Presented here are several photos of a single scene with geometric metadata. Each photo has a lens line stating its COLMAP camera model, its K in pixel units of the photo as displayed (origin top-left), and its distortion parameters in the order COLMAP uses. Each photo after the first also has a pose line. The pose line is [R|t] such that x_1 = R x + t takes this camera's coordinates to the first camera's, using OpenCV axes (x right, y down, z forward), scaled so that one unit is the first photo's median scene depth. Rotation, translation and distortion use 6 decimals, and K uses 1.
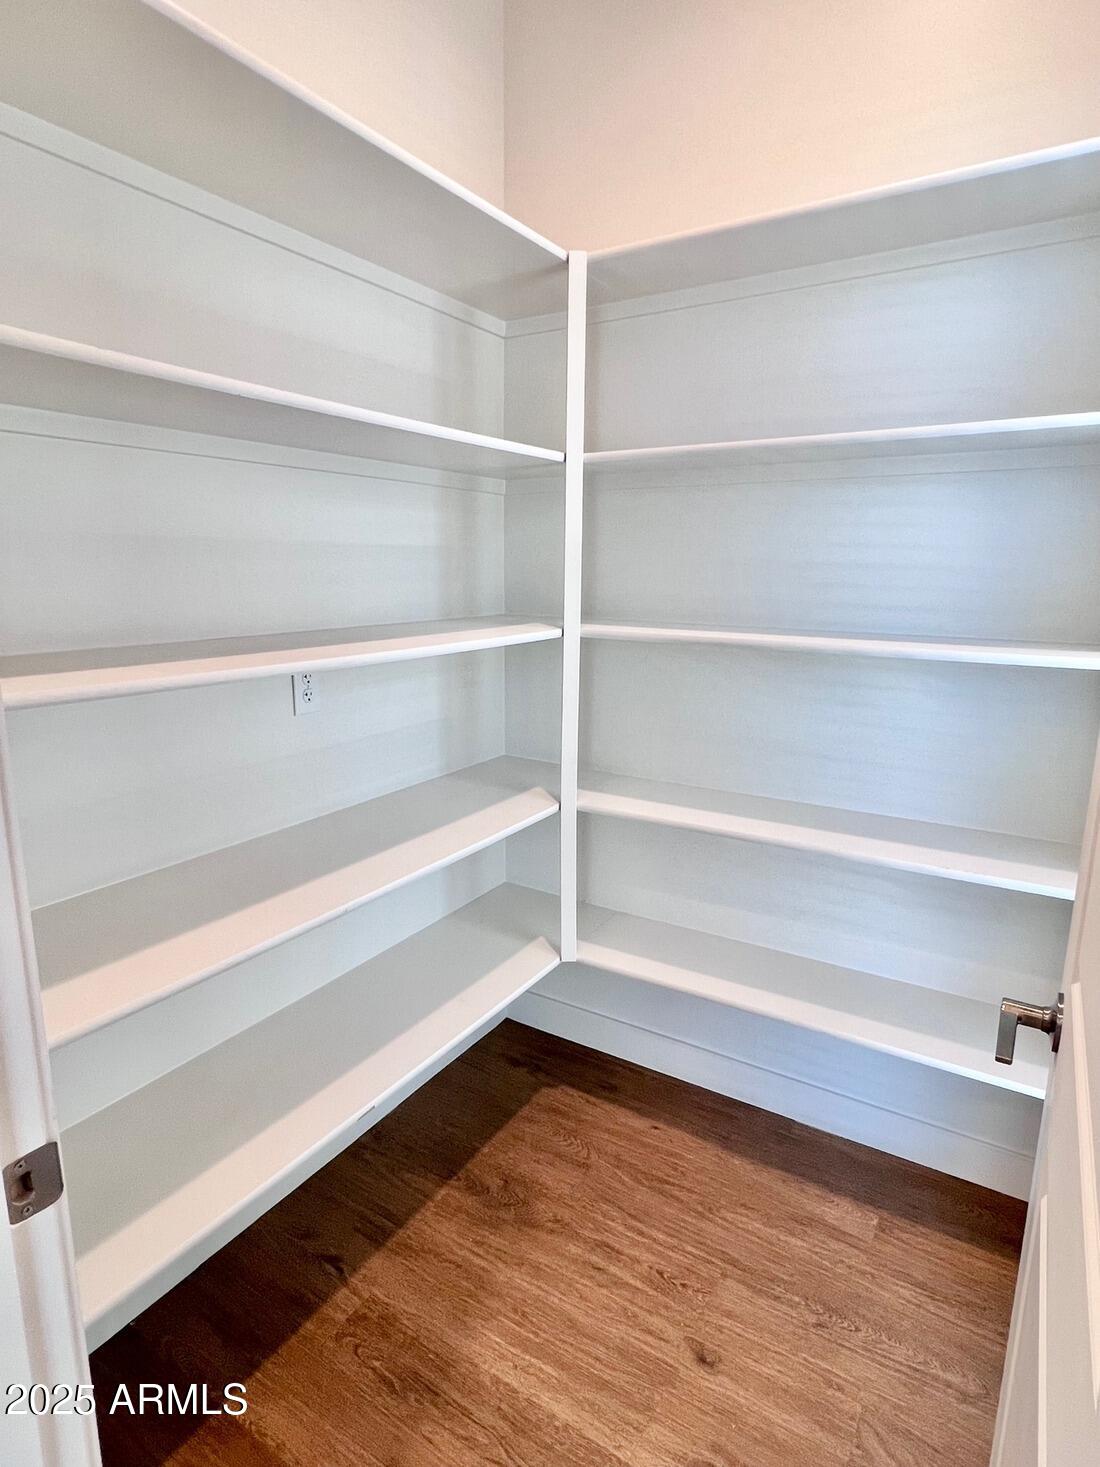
lens RADIAL K [[796.9, 0, 549.7], [0, 796.9, 732.9], [0, 0, 1]] dist [-0.005453, 0.000157]
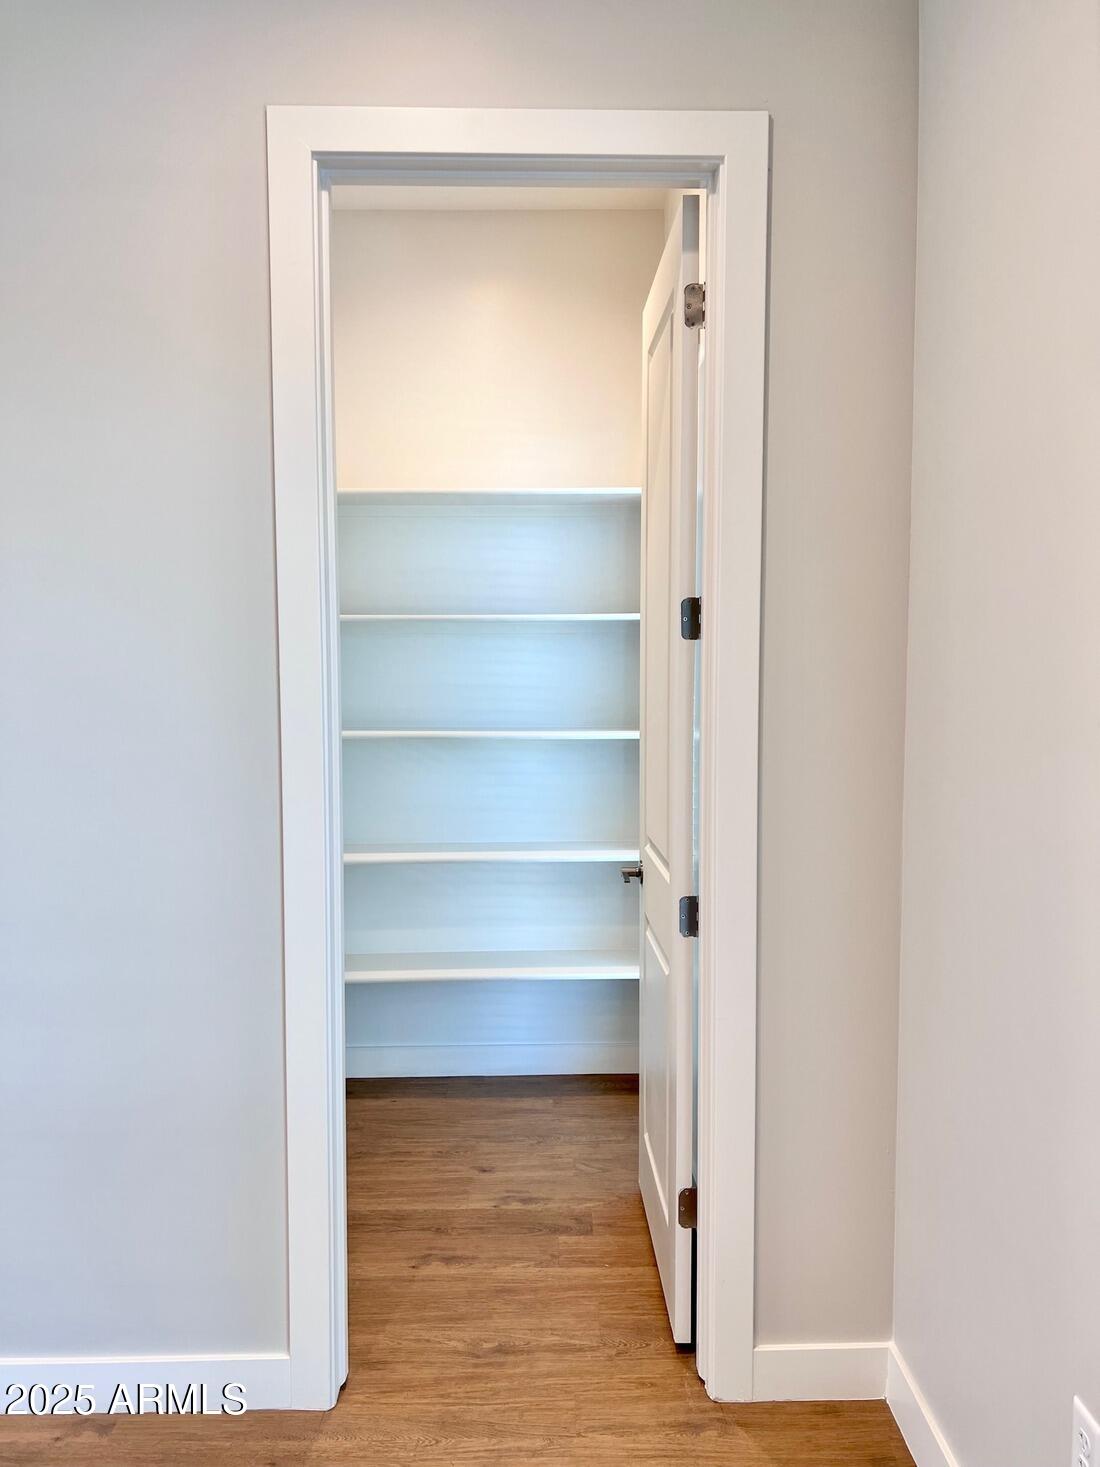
lens RADIAL K [[1114.1, 0, 550.8], [0, 1114.1, 733.5], [0, 0, 1]] dist [0.032393, -0.023314]
pose [[0.838318, -0.044851, 0.543333, -0.816468], [0.114058, 0.988985, -0.094342, 0.119654], [-0.533117, 0.141060, 0.834199, -1.013835]]
